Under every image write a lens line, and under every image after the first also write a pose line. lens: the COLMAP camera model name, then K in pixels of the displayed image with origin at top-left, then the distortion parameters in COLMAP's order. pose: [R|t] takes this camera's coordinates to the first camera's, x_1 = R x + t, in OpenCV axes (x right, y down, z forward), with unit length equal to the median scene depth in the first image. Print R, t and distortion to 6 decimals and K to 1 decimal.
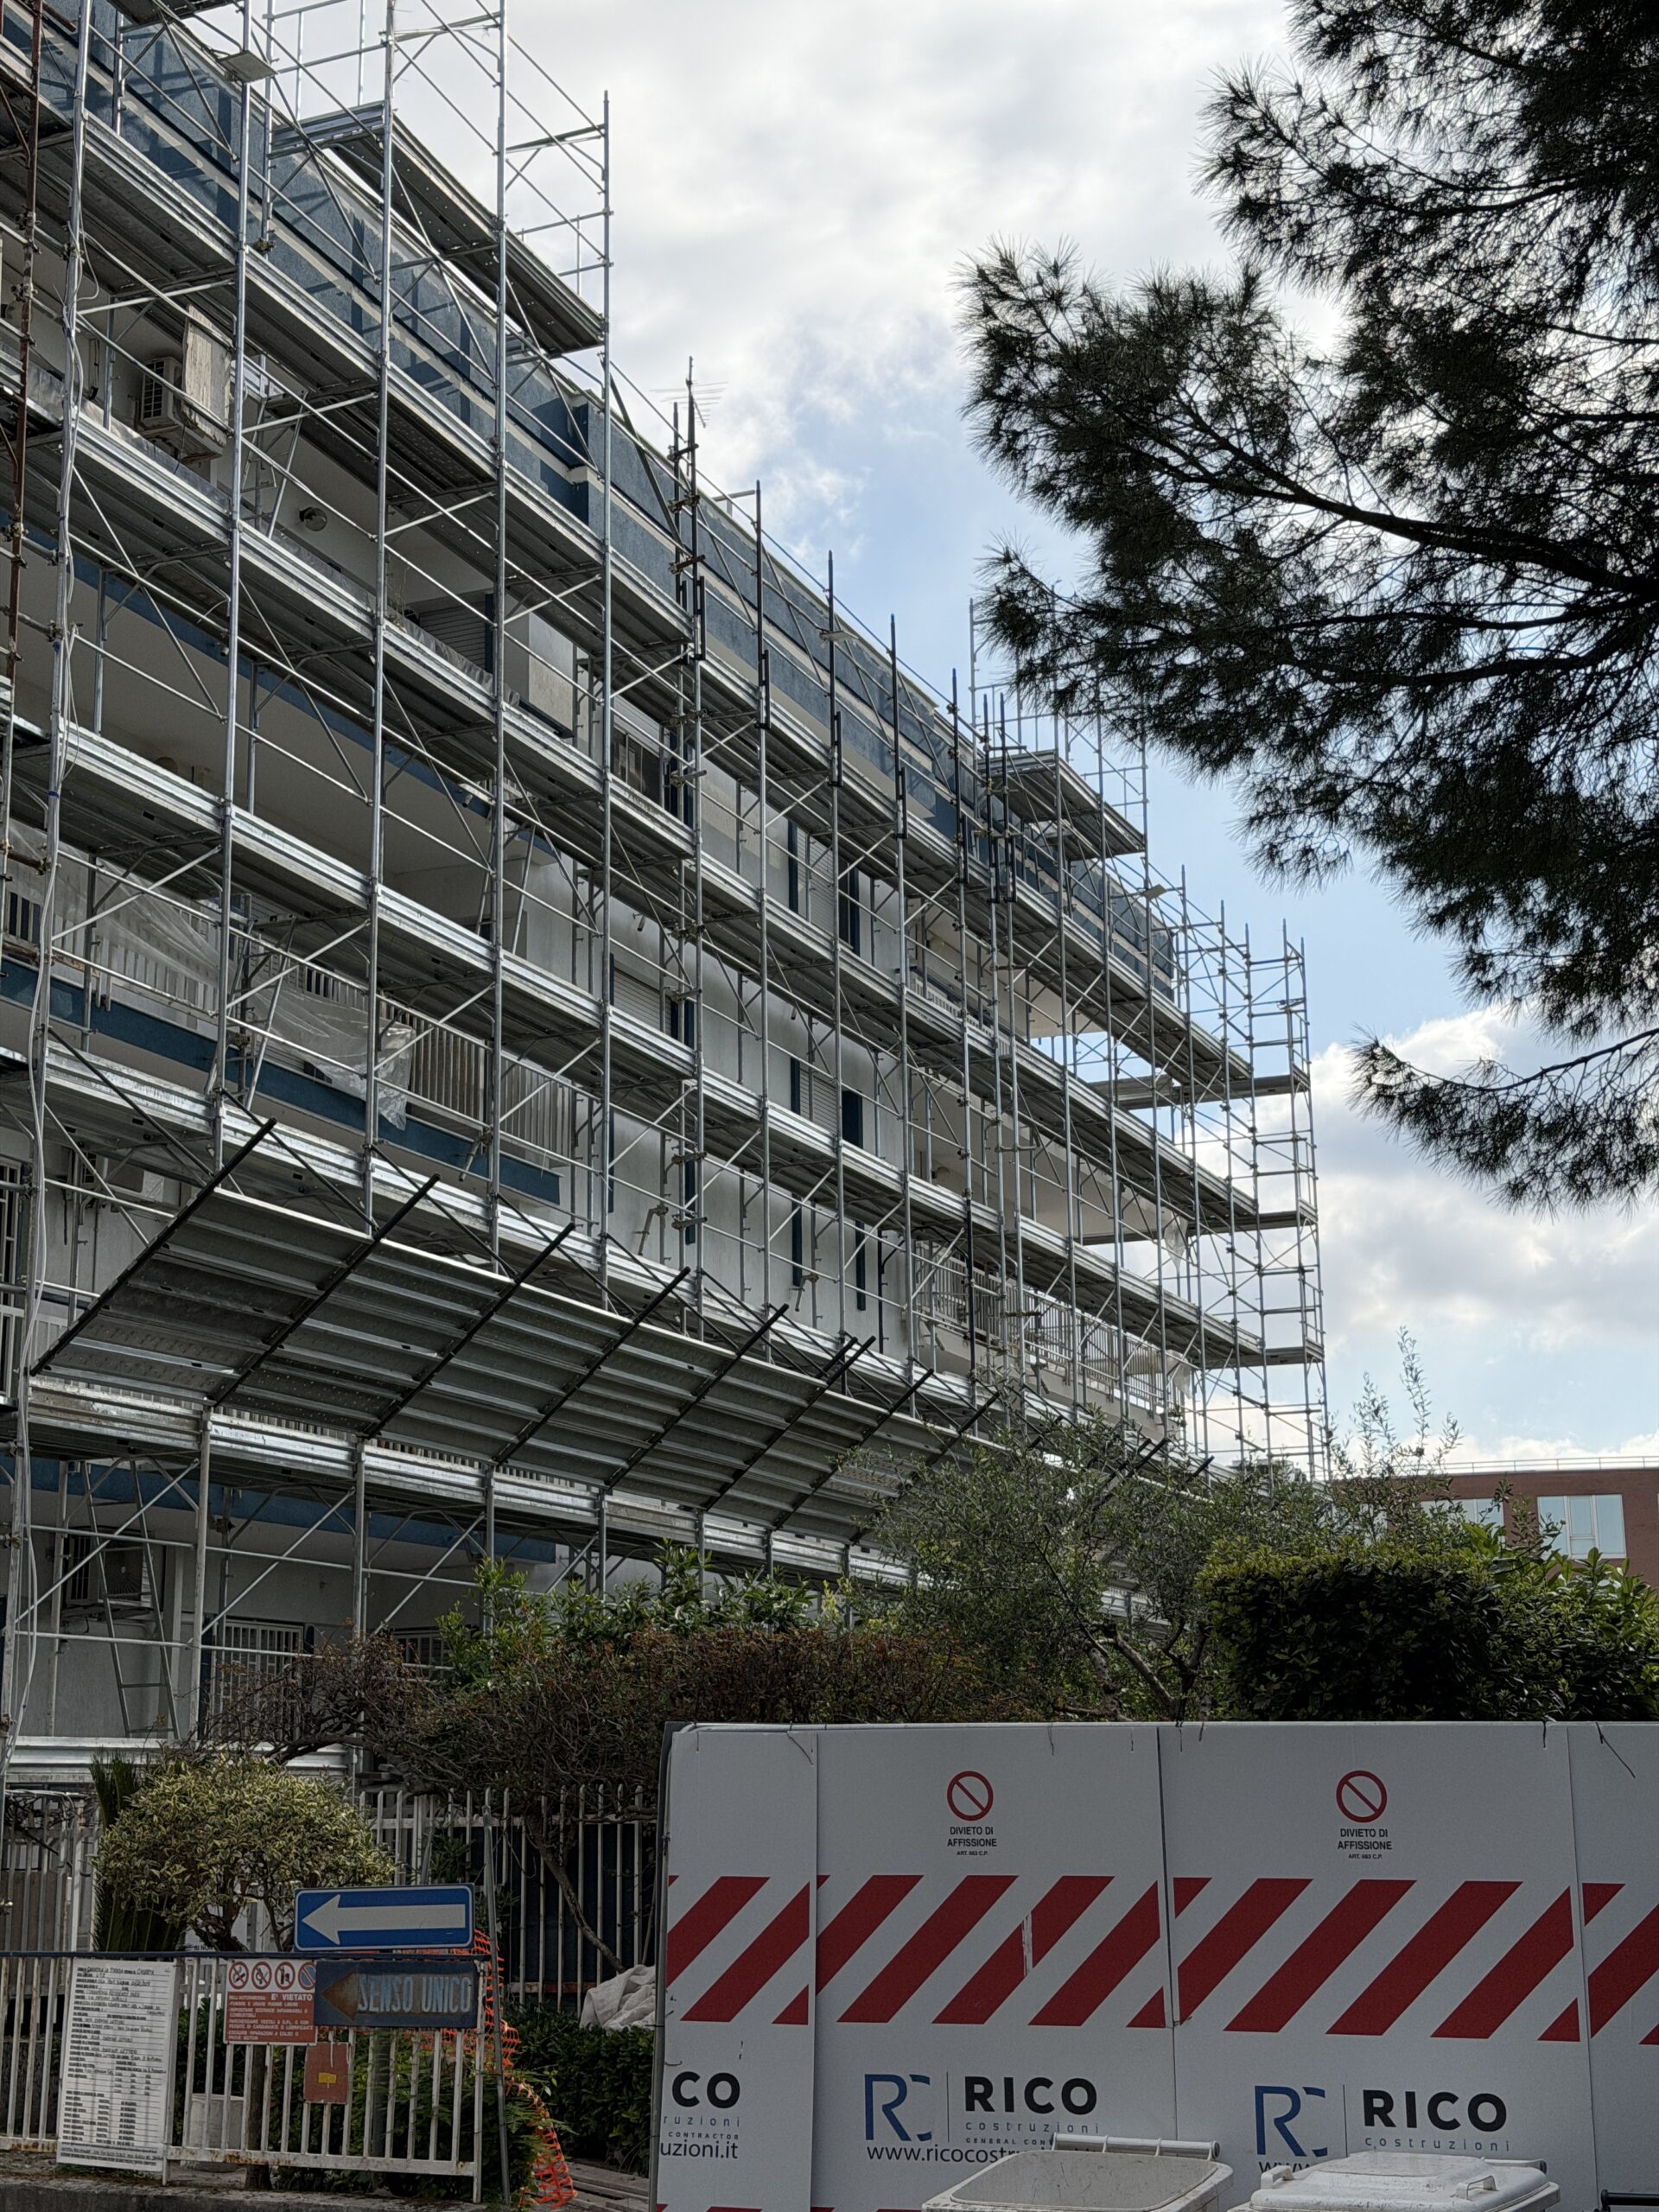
lens RADIAL K [[3093.6, 0, 841.0], [0, 3093.6, 1124.1], [0, 0, 1]] dist [0.116878, 0.000000]
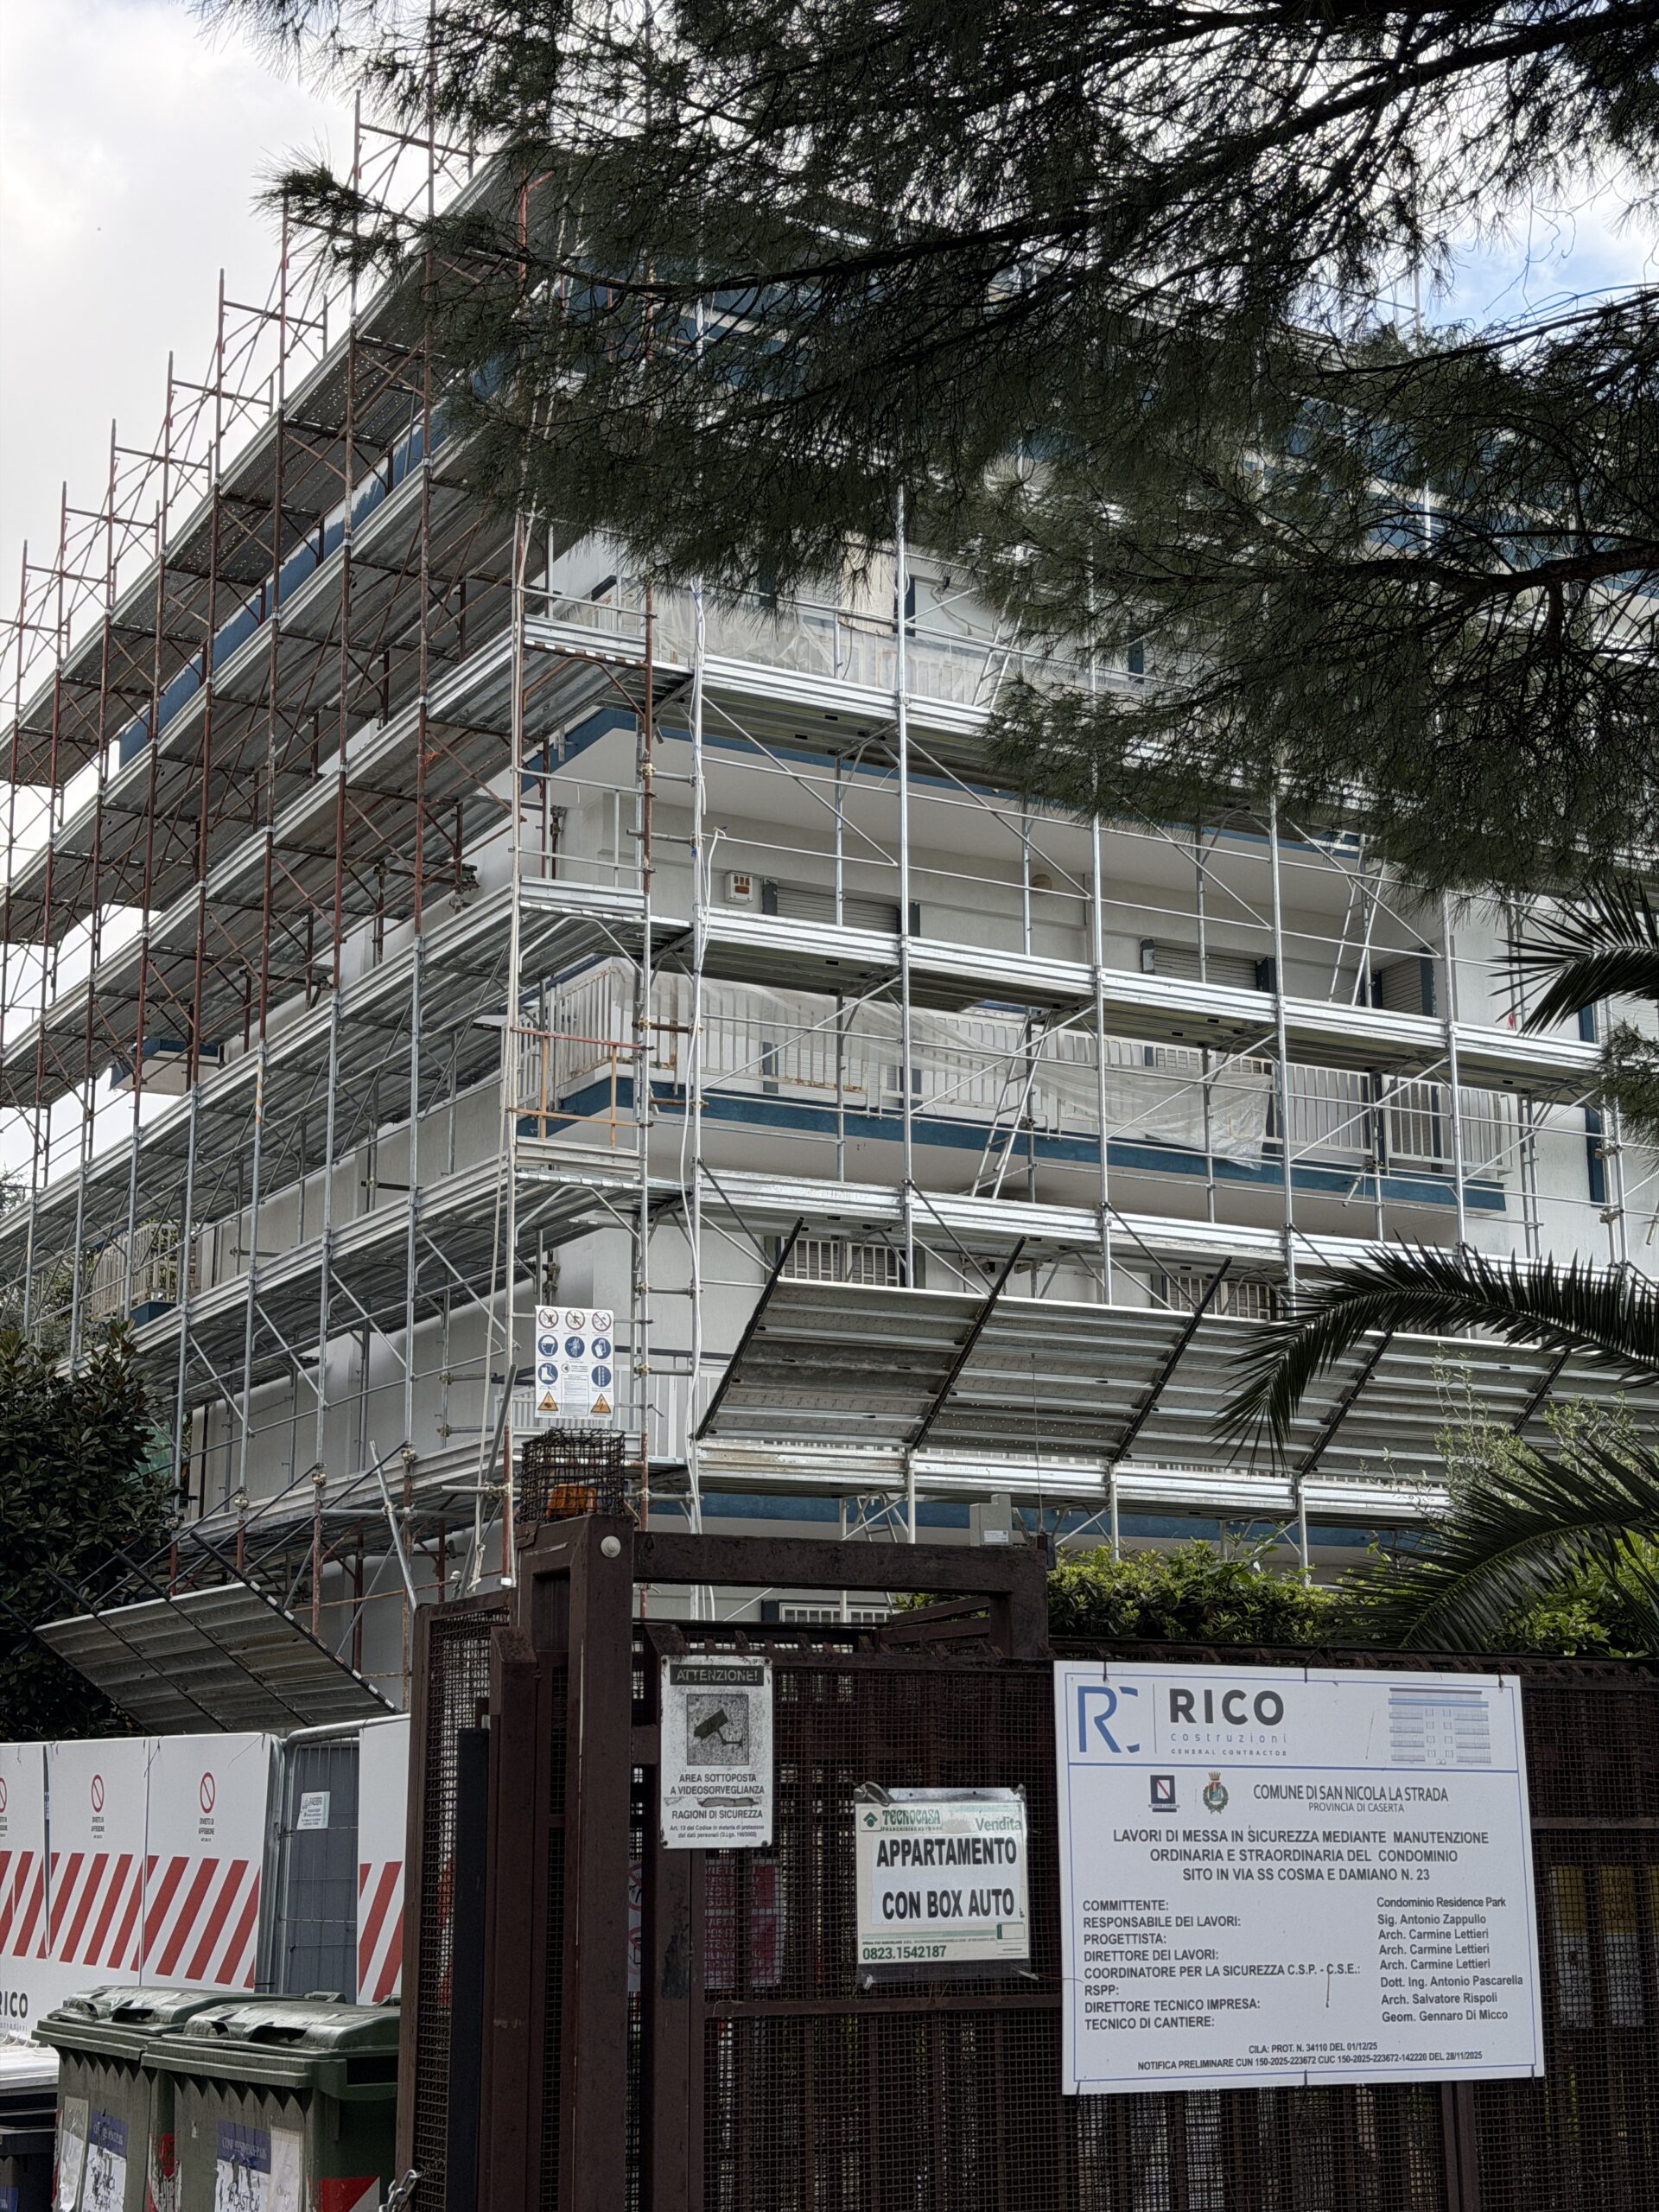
lens RADIAL K [[3093.6, 0, 823.1], [0, 3093.6, 1107.8], [0, 0, 1]] dist [0.116878, 0.000000]
pose [[0.785226, -0.130628, -0.605274, 0.437208], [0.132950, 0.990264, -0.041238, 0.005200], [0.604768, -0.048090, 0.794948, 0.037177]]
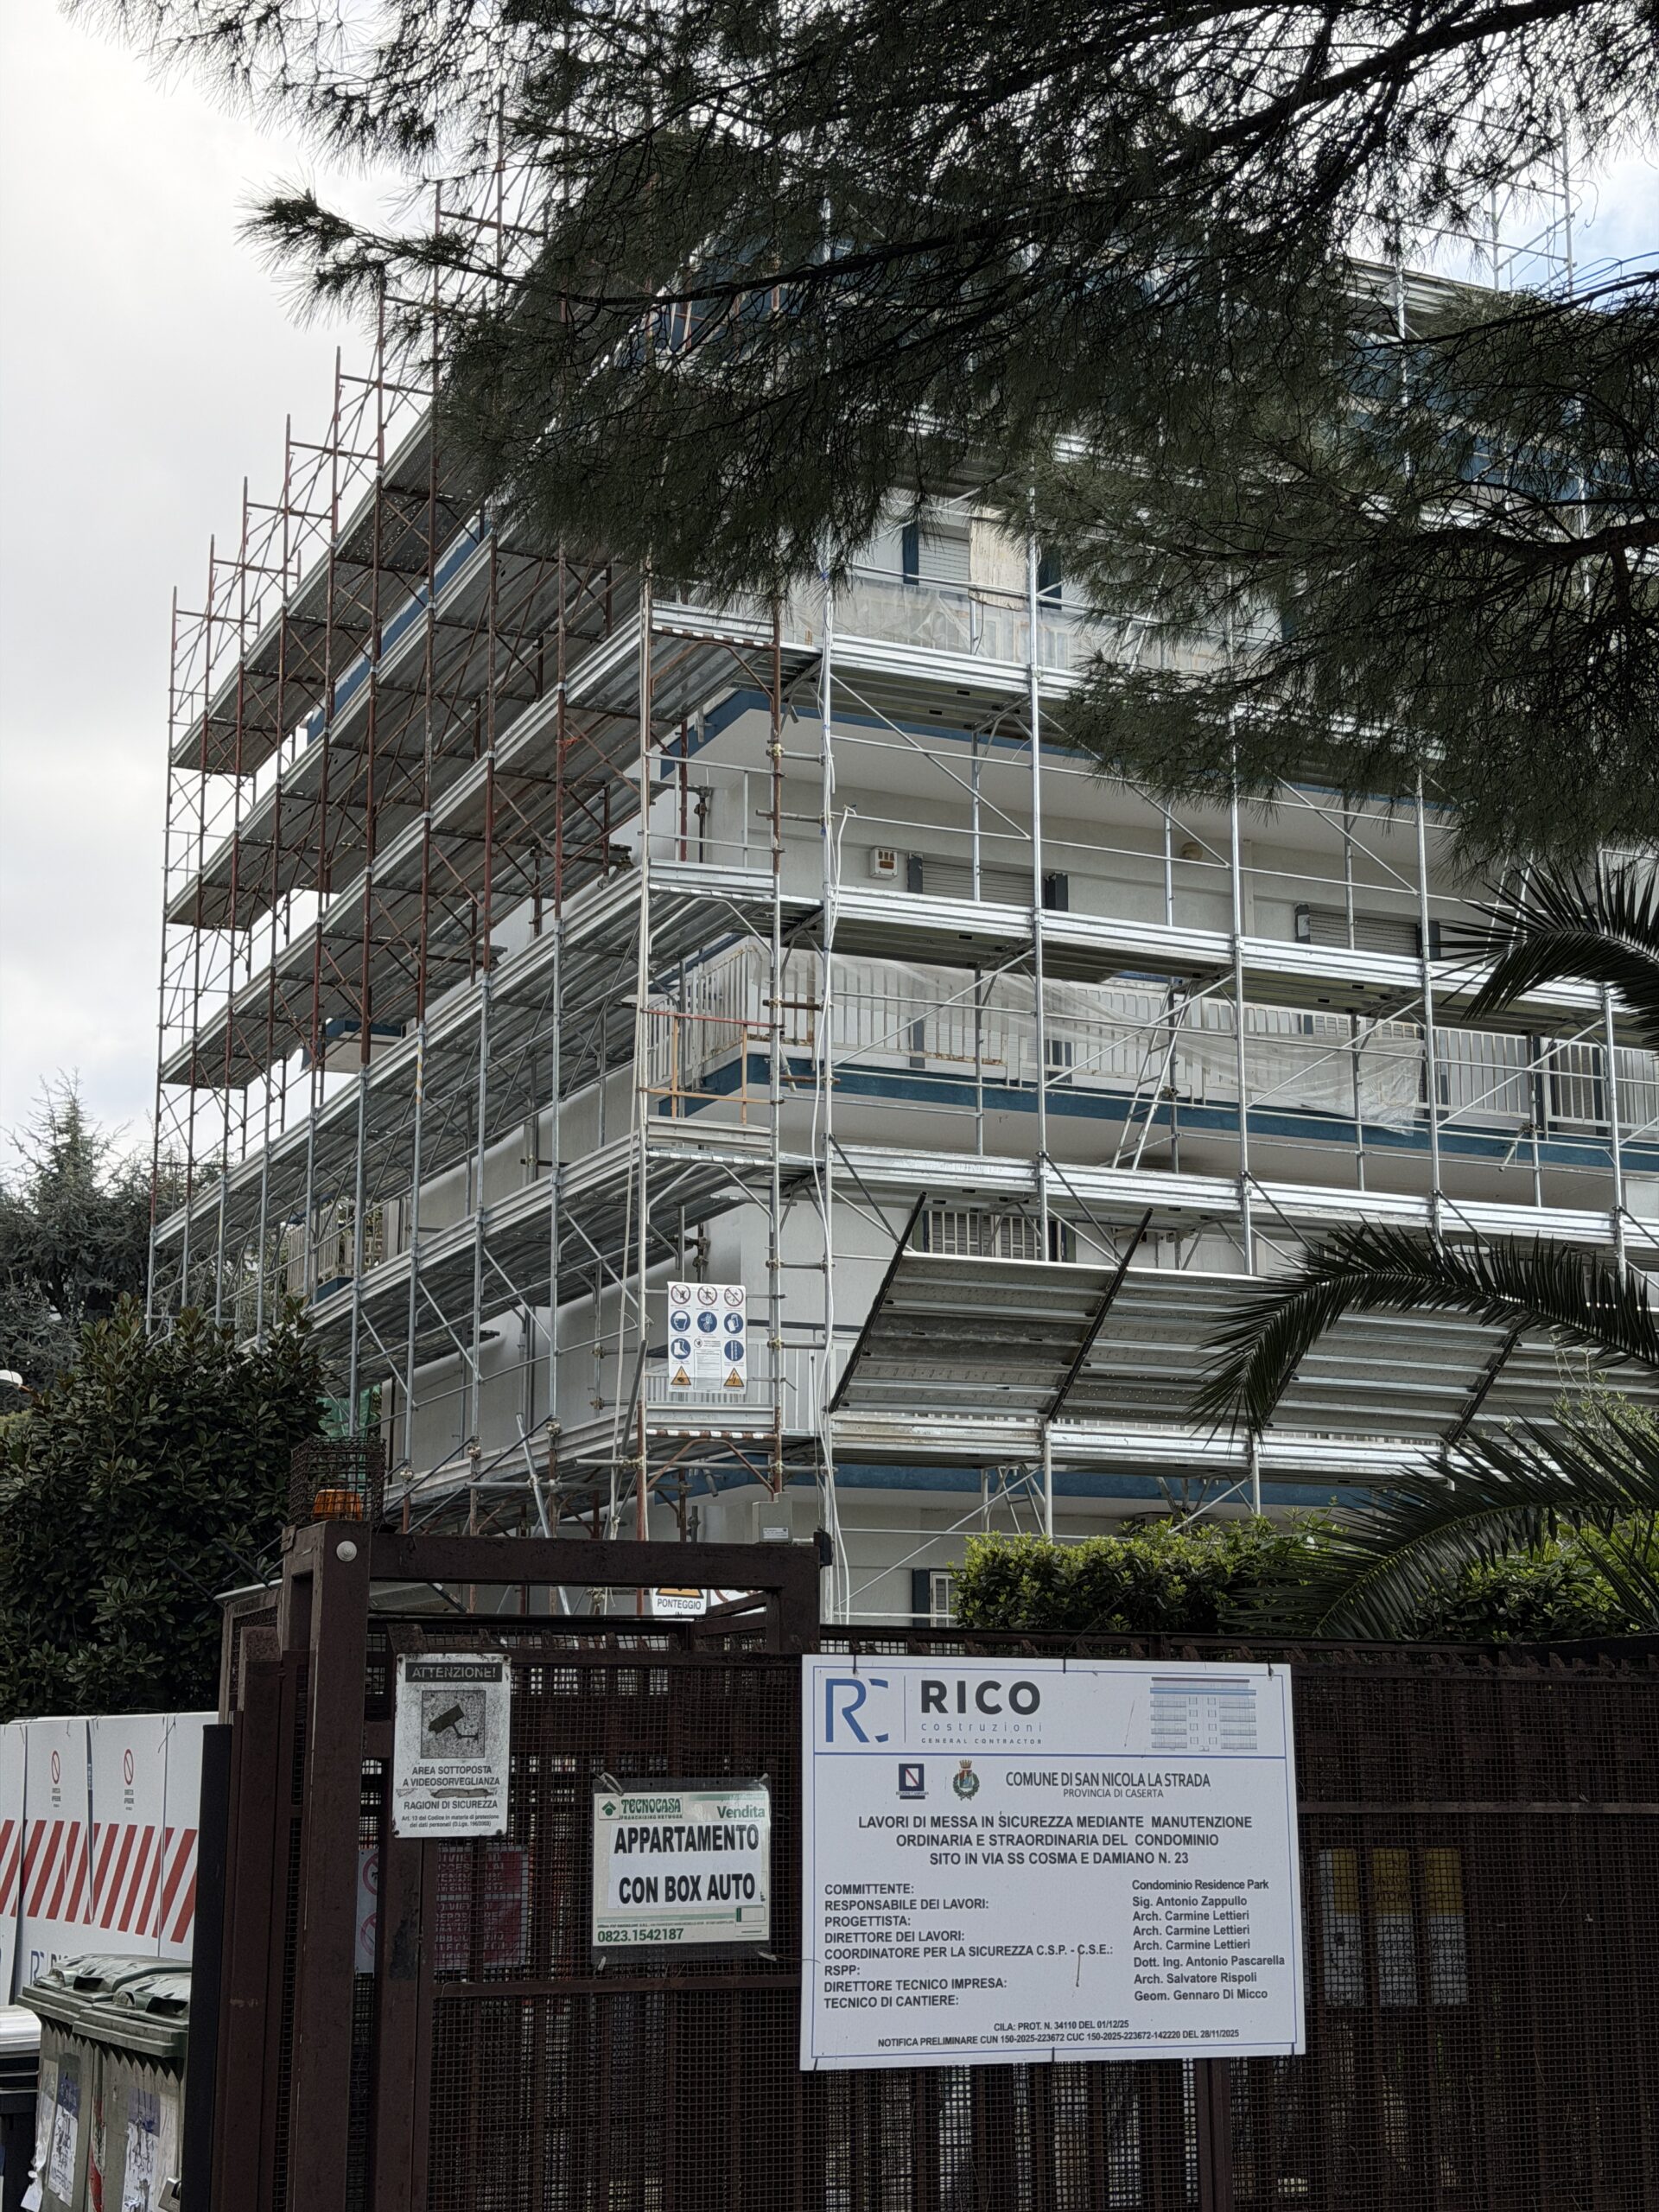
lens RADIAL K [[3093.6, 0, 833.6], [0, 3093.6, 1107.5], [0, 0, 1]] dist [0.116878, 0.000000]
pose [[0.733319, -0.134693, -0.666409, 0.474358], [0.145074, 0.988605, -0.040175, 0.006936], [0.664226, -0.067217, 0.744503, 0.055749]]
